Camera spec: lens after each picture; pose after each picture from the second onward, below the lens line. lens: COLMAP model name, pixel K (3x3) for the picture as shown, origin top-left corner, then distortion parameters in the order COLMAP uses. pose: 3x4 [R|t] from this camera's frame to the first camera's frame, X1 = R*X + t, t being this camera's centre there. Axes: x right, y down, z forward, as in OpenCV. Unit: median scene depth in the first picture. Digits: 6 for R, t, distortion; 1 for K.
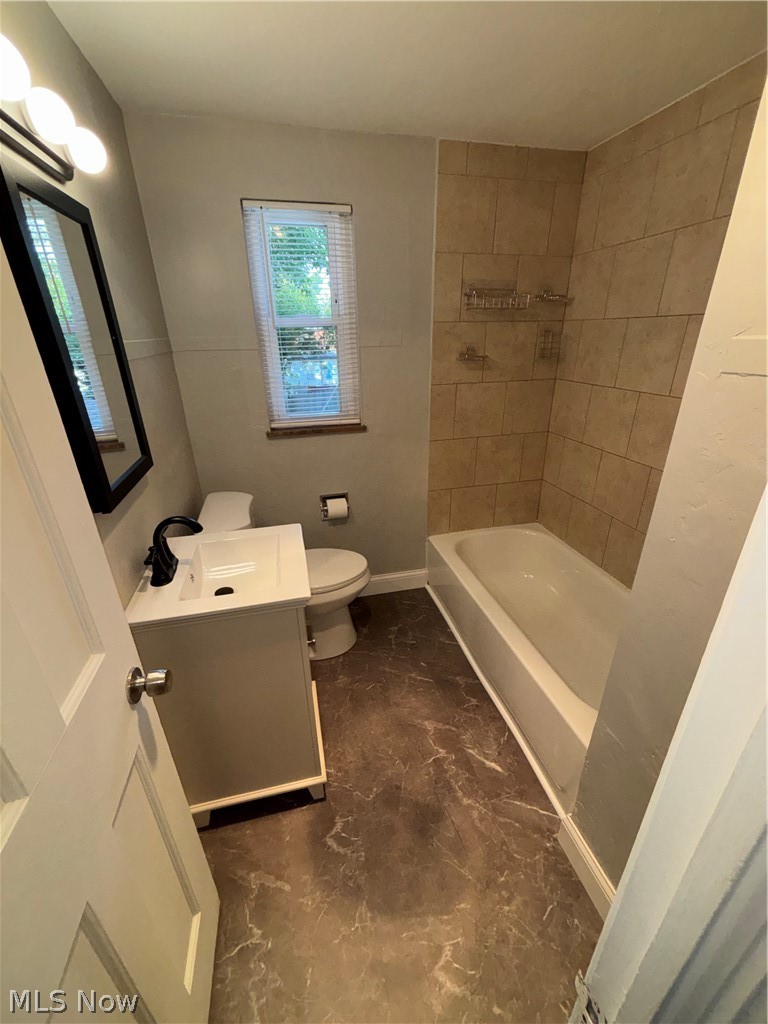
lens RADIAL K [[414.8, 0, 390.4], [0, 414.8, 510.8], [0, 0, 1]] dist [0.012733, -0.000995]
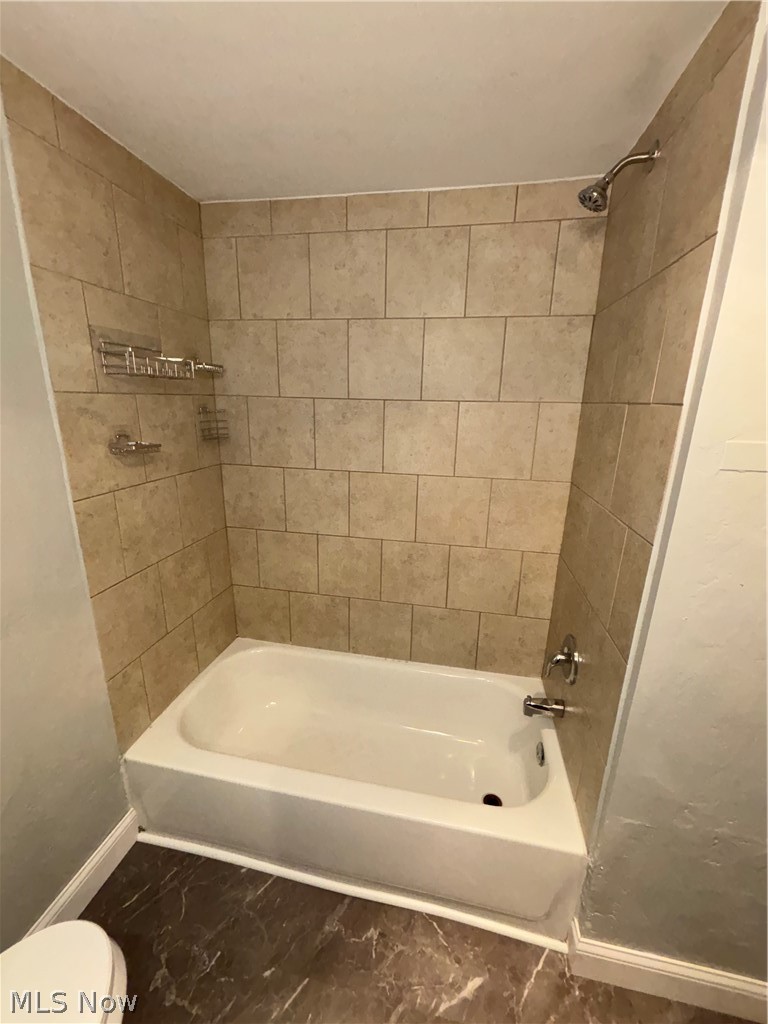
lens RADIAL K [[414.8, 0, 384.7], [0, 414.8, 514.4], [0, 0, 1]] dist [0.012733, -0.000995]
pose [[0.435958, -0.221250, 0.872347, -0.204561], [0.330222, 0.941026, 0.073639, -0.198065], [-0.837194, 0.255965, 0.483310, 0.411105]]
